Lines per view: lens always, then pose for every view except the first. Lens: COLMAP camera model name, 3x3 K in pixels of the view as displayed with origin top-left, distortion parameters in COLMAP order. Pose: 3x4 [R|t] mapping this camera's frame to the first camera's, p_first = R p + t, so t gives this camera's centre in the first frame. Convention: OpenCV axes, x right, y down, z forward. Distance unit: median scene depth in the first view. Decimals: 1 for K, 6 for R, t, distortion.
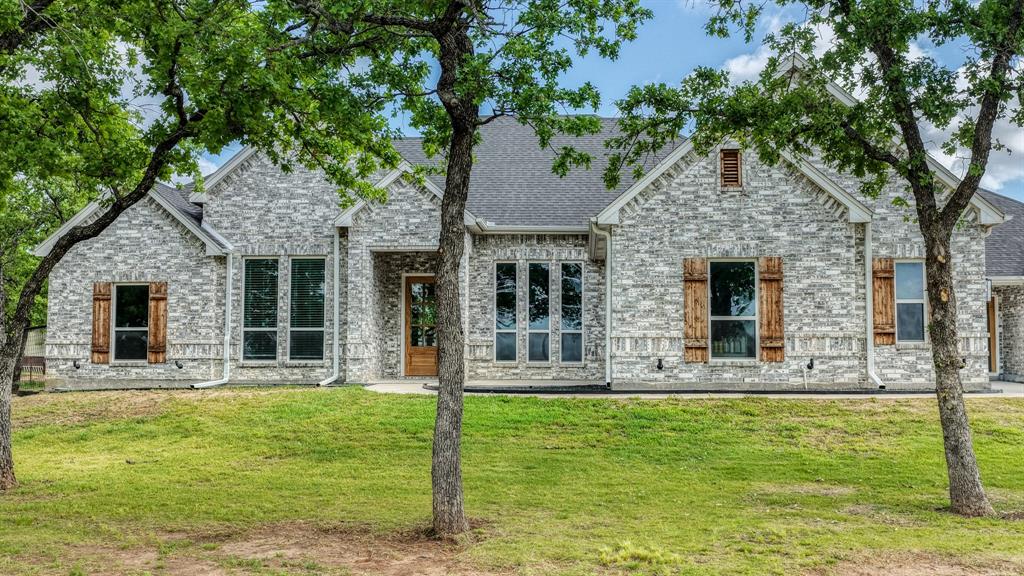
lens RADIAL K [[848.0, 0, 512.0], [0, 848.0, 288.0], [0, 0, 1]] dist [-0.004271, 0.006110]
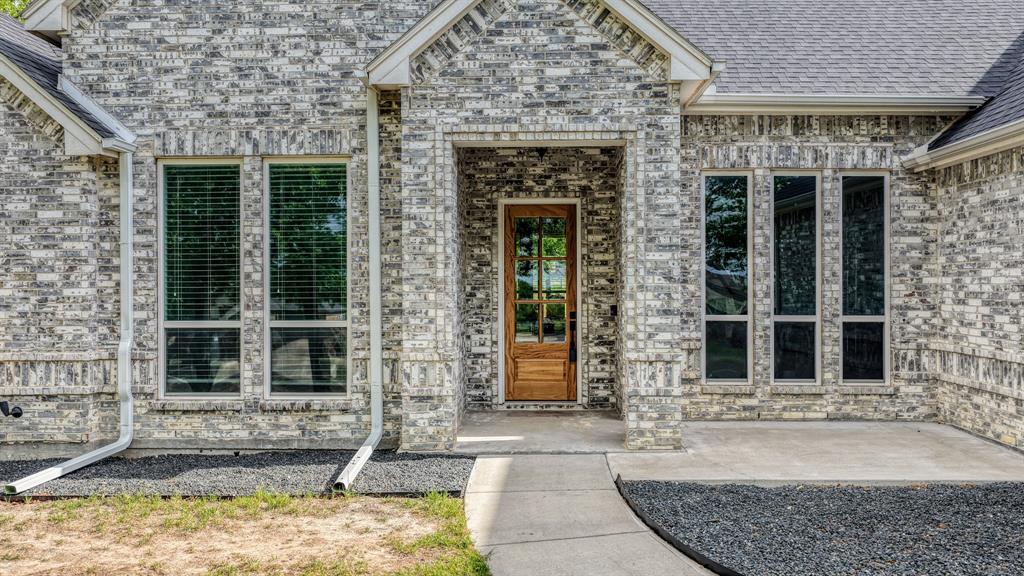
lens RADIAL K [[744.2, 0, 515.6], [0, 744.2, 269.0], [0, 0, 1]] dist [-0.002728, 0.000002]
pose [[0.999598, -0.003780, 0.028111, -0.144226], [0.001785, 0.997499, 0.070661, -0.007337], [-0.028308, -0.070583, 0.997104, 0.610620]]
